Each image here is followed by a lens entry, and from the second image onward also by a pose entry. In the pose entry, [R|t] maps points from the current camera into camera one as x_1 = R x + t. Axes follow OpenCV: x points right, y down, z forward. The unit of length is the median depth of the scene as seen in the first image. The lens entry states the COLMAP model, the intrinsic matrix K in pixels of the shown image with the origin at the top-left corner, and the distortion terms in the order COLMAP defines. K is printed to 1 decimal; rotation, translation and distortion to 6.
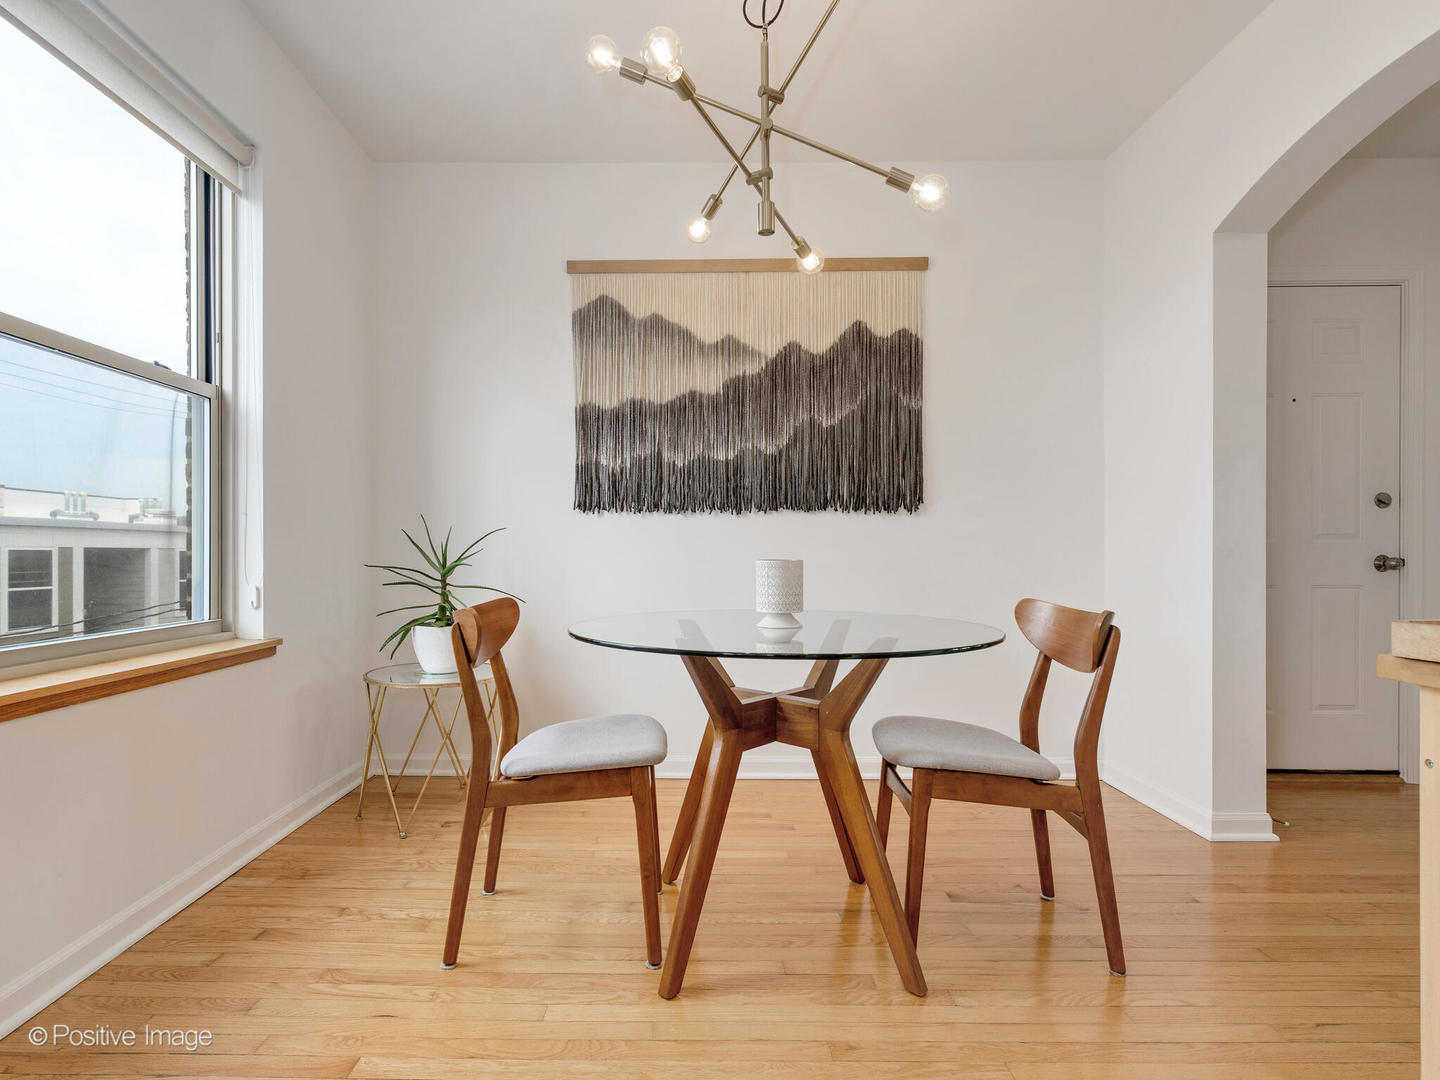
lens RADIAL K [[633.1, 0, 708.1], [0, 633.1, 576.4], [0, 0, 1]] dist [0.006948, 0.000176]
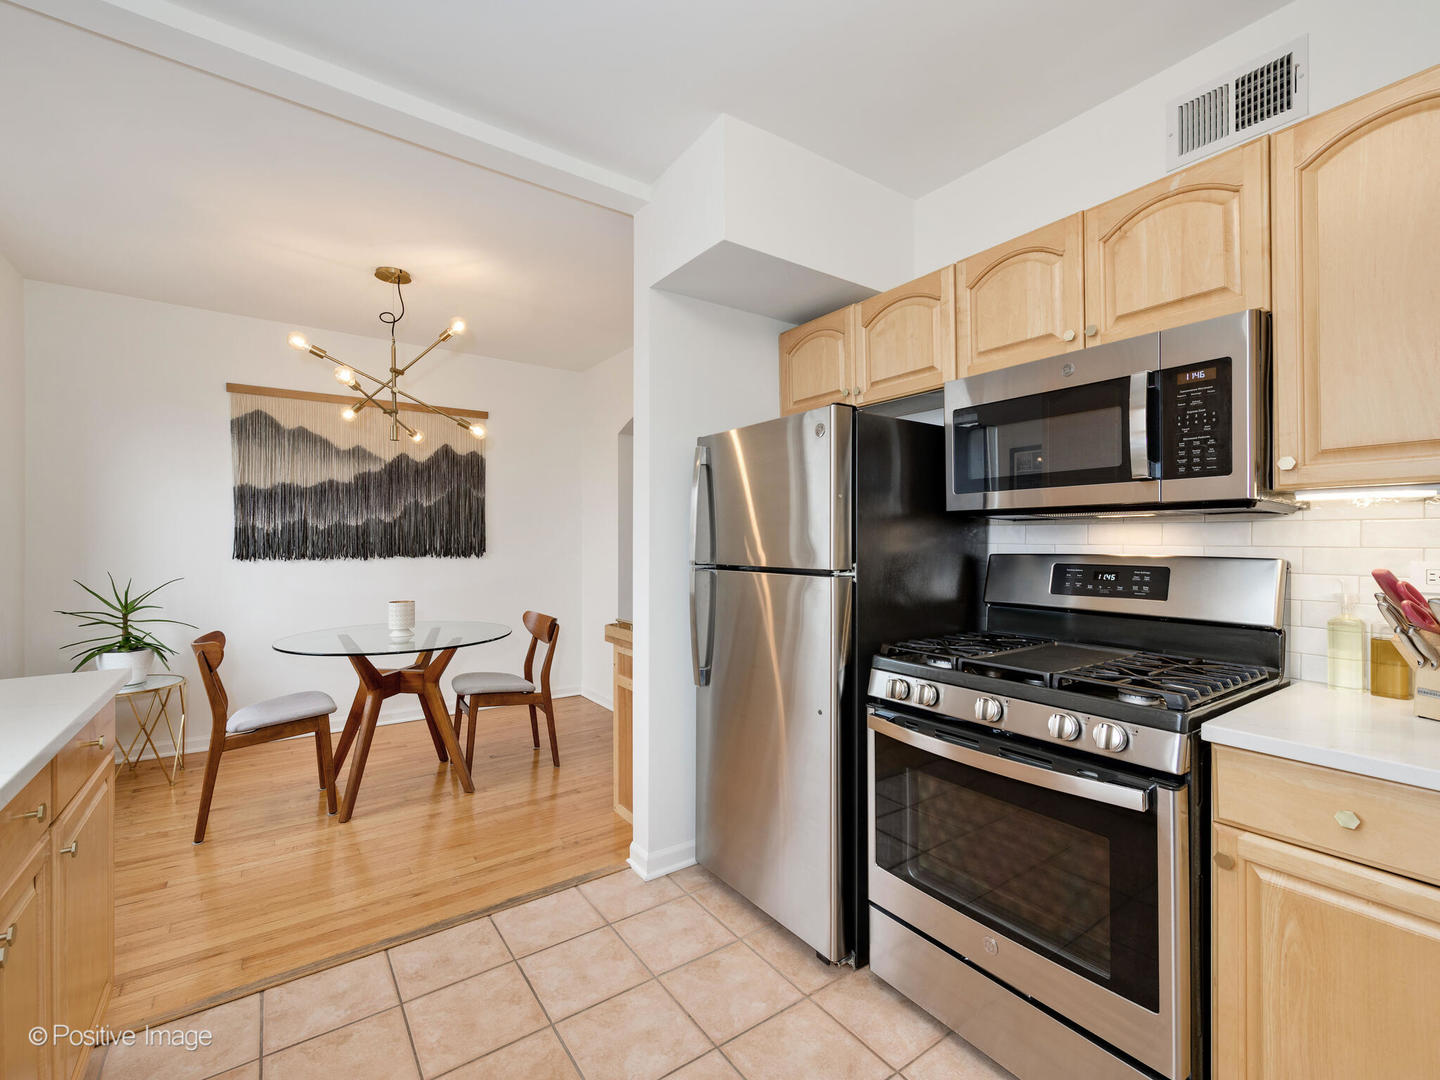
lens RADIAL K [[633.1, 0, 721.3], [0, 633.1, 540.4], [0, 0, 1]] dist [0.006948, 0.000176]
pose [[0.809072, 0.000383, 0.587710, -0.165232], [0.002120, 0.999991, -0.003571, -0.140417], [-0.587706, 0.004135, 0.809064, -0.808113]]
